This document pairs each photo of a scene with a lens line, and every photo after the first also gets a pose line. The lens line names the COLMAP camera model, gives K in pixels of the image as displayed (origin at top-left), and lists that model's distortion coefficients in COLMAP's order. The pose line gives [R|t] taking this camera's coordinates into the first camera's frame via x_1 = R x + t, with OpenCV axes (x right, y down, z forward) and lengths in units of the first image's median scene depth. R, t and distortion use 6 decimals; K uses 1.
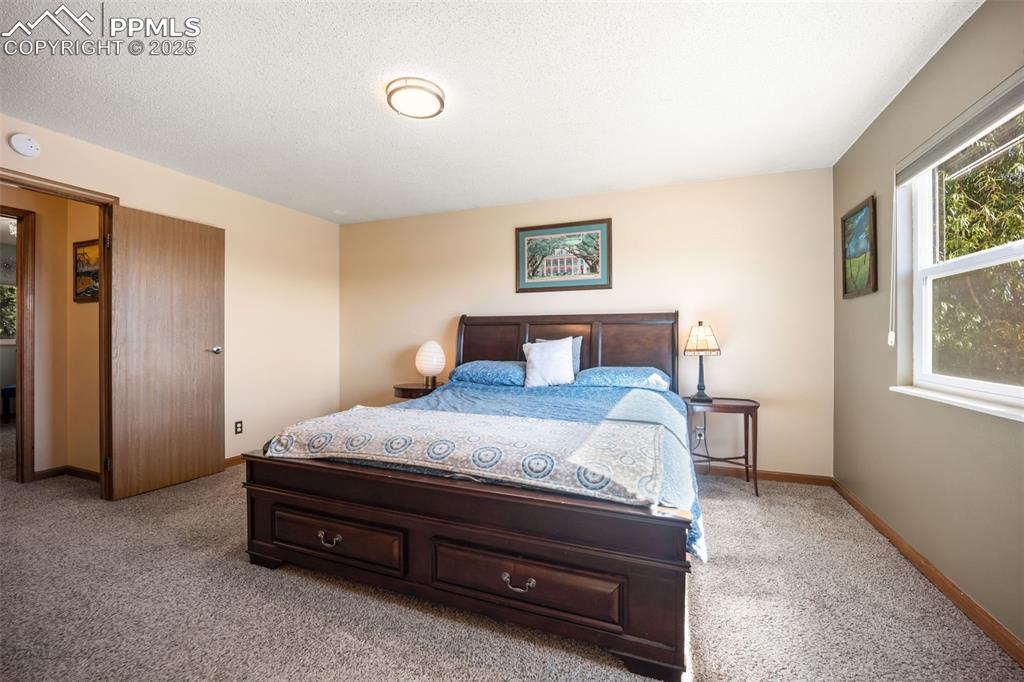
lens RADIAL K [[417.6, 0, 510.2], [0, 417.6, 335.3], [0, 0, 1]] dist [-0.019286, -0.000533]
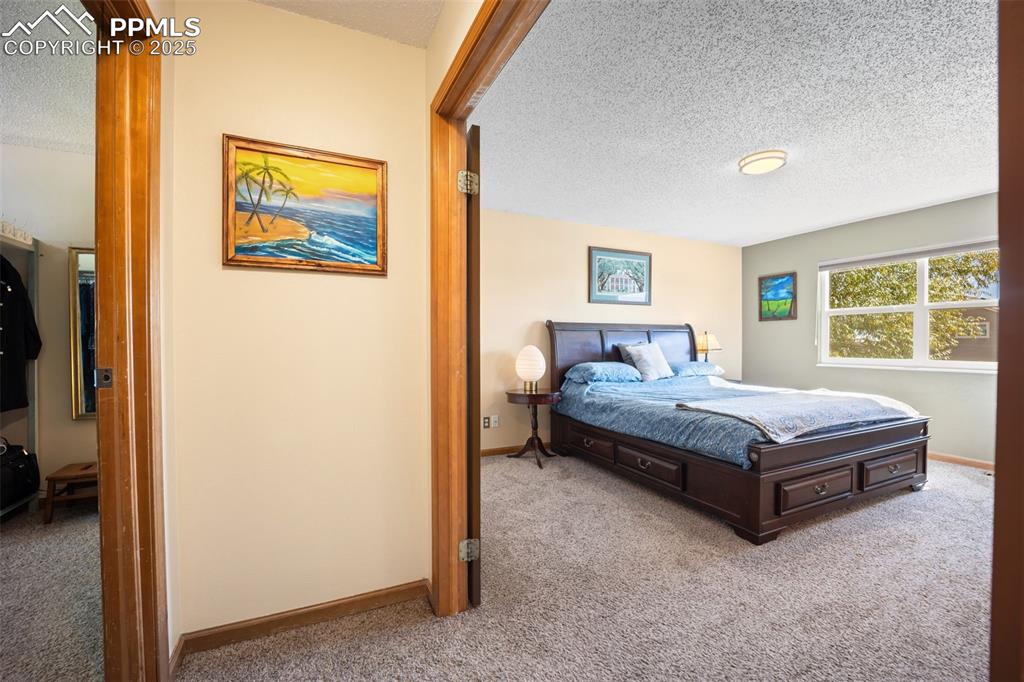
lens RADIAL K [[417.6, 0, 506.7], [0, 417.6, 347.3], [0, 0, 1]] dist [-0.019286, -0.000533]
pose [[0.702166, -0.013437, 0.711886, -1.003279], [-0.005092, 0.999702, 0.023893, -0.005733], [-0.711995, -0.020402, 0.701889, 0.364589]]
